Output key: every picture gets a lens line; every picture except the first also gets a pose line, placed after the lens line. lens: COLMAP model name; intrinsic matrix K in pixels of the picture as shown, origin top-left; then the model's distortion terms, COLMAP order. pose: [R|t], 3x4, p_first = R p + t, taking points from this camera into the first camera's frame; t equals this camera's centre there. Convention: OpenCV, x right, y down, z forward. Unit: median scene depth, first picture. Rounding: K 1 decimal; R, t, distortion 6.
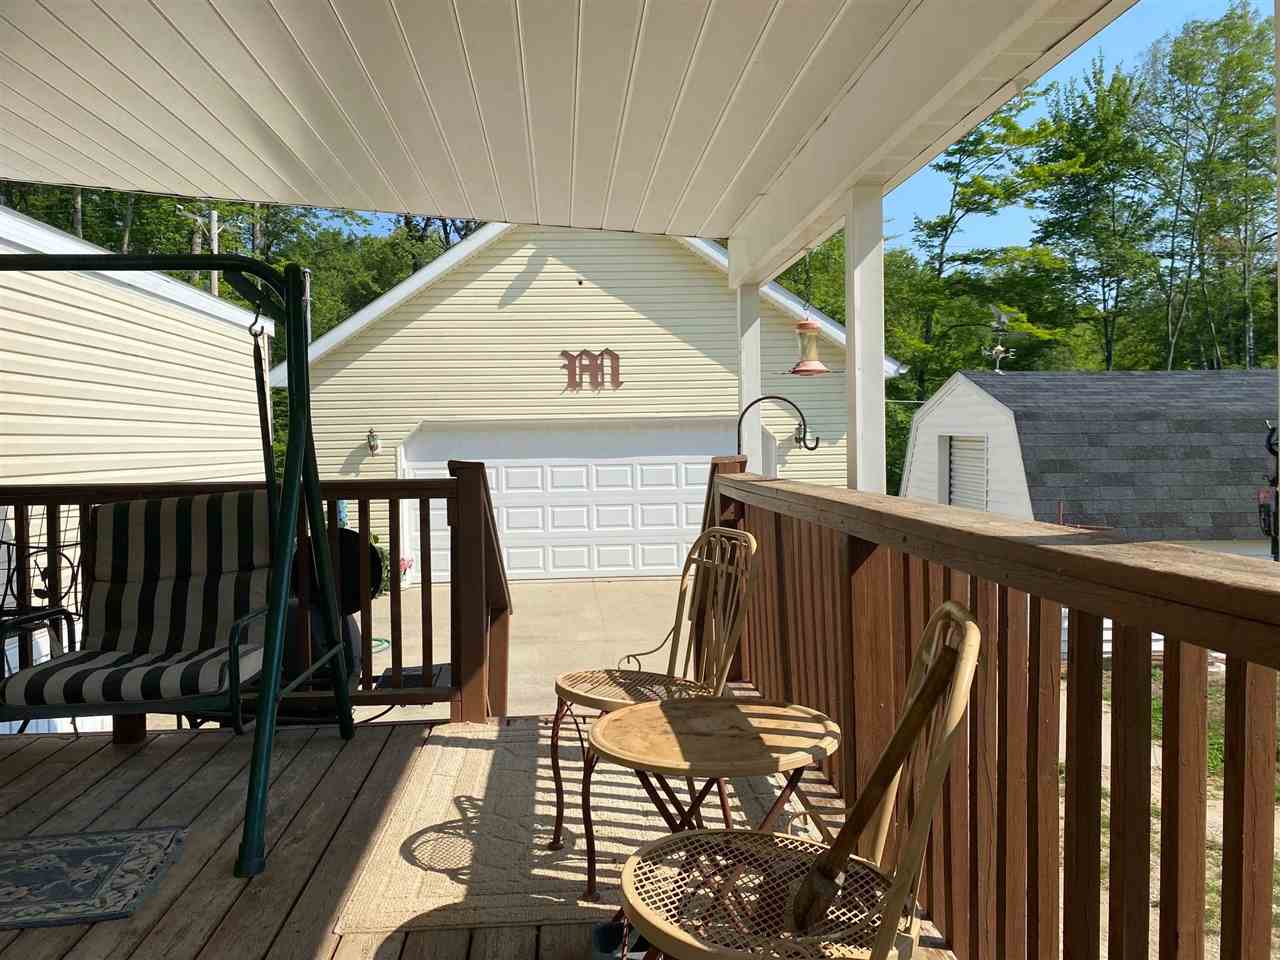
lens RADIAL K [[1069.1, 0, 629.0], [0, 1069.1, 459.6], [0, 0, 1]] dist [0.085786, -0.064102]
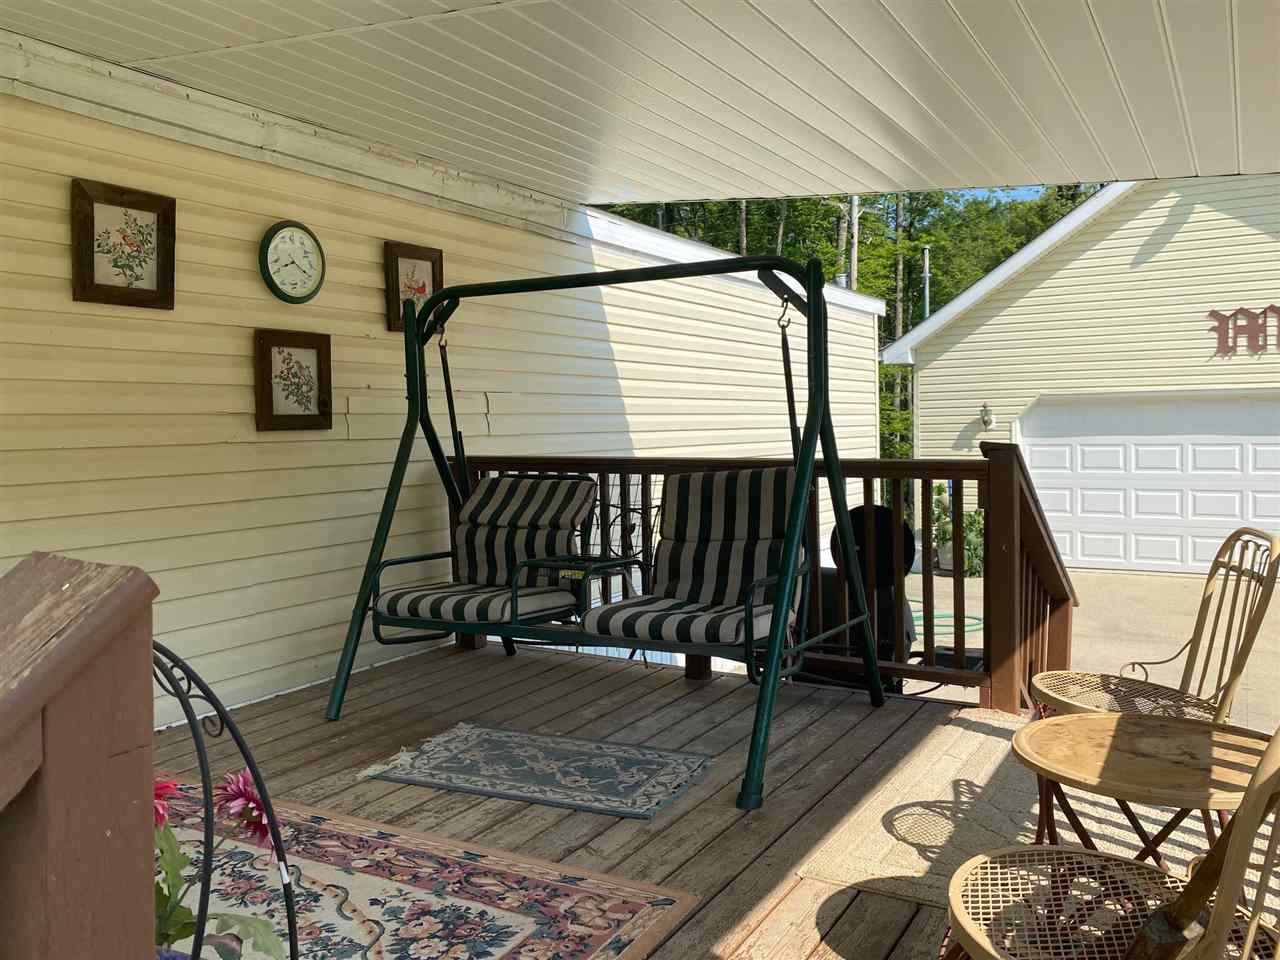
lens RADIAL K [[1069.1, 0, 629.0], [0, 1069.1, 459.6], [0, 0, 1]] dist [0.085786, -0.064102]
pose [[0.835882, 0.021938, -0.548470, 0.122571], [-0.007980, 0.999581, 0.027820, -0.008561], [0.548850, -0.018877, 0.835707, 0.000667]]
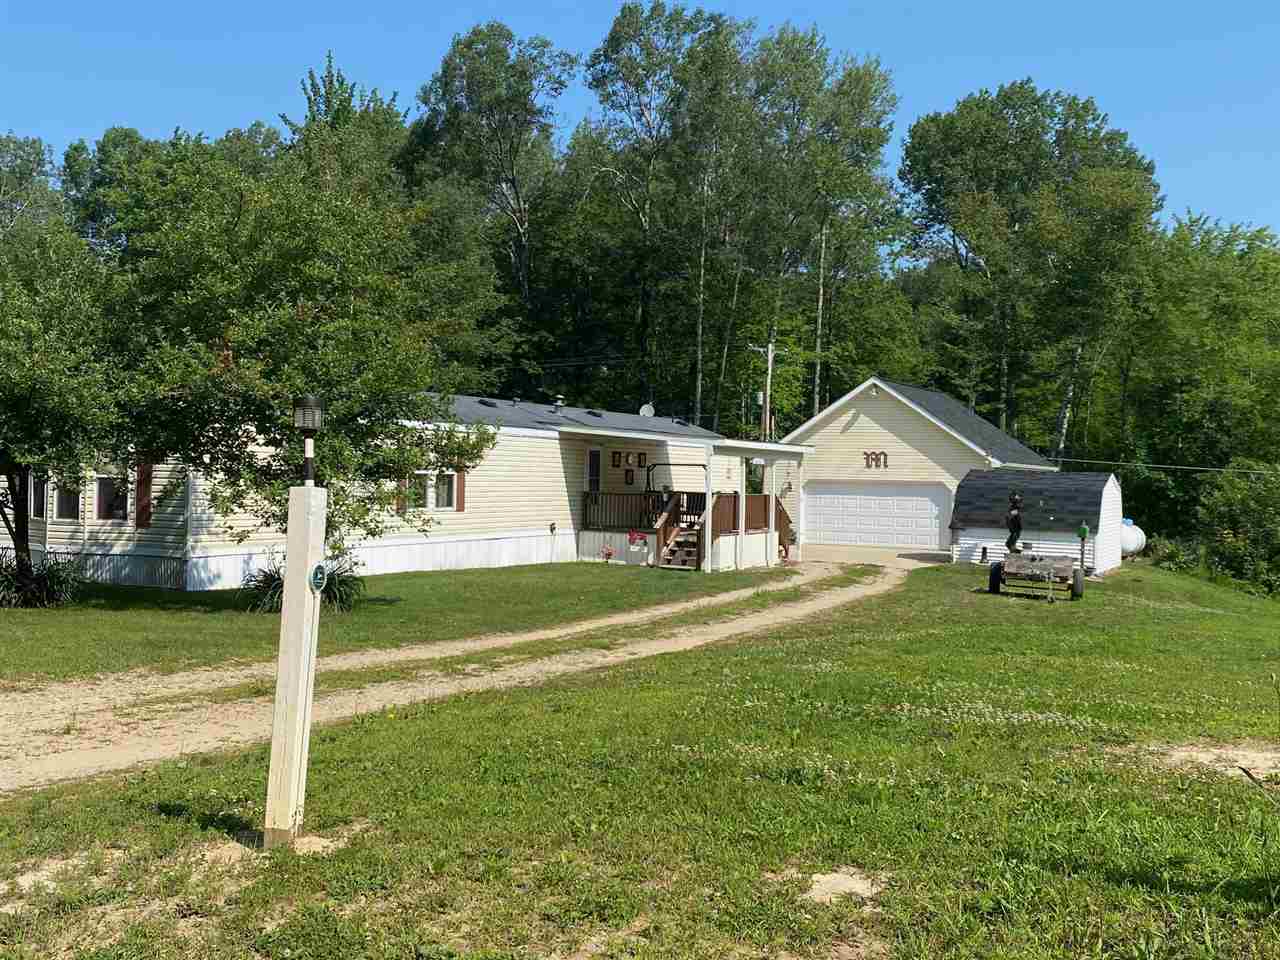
lens RADIAL K [[1376.4, 0, 640.0], [0, 1376.4, 480.0], [0, 0, 1]] dist [0.000364, -0.000051]
pose [[0.871211, 0.036860, -0.489522, 4.099180], [-0.044930, 0.998979, -0.004743, 0.000737], [0.488847, 0.026126, 0.871978, -7.898991]]
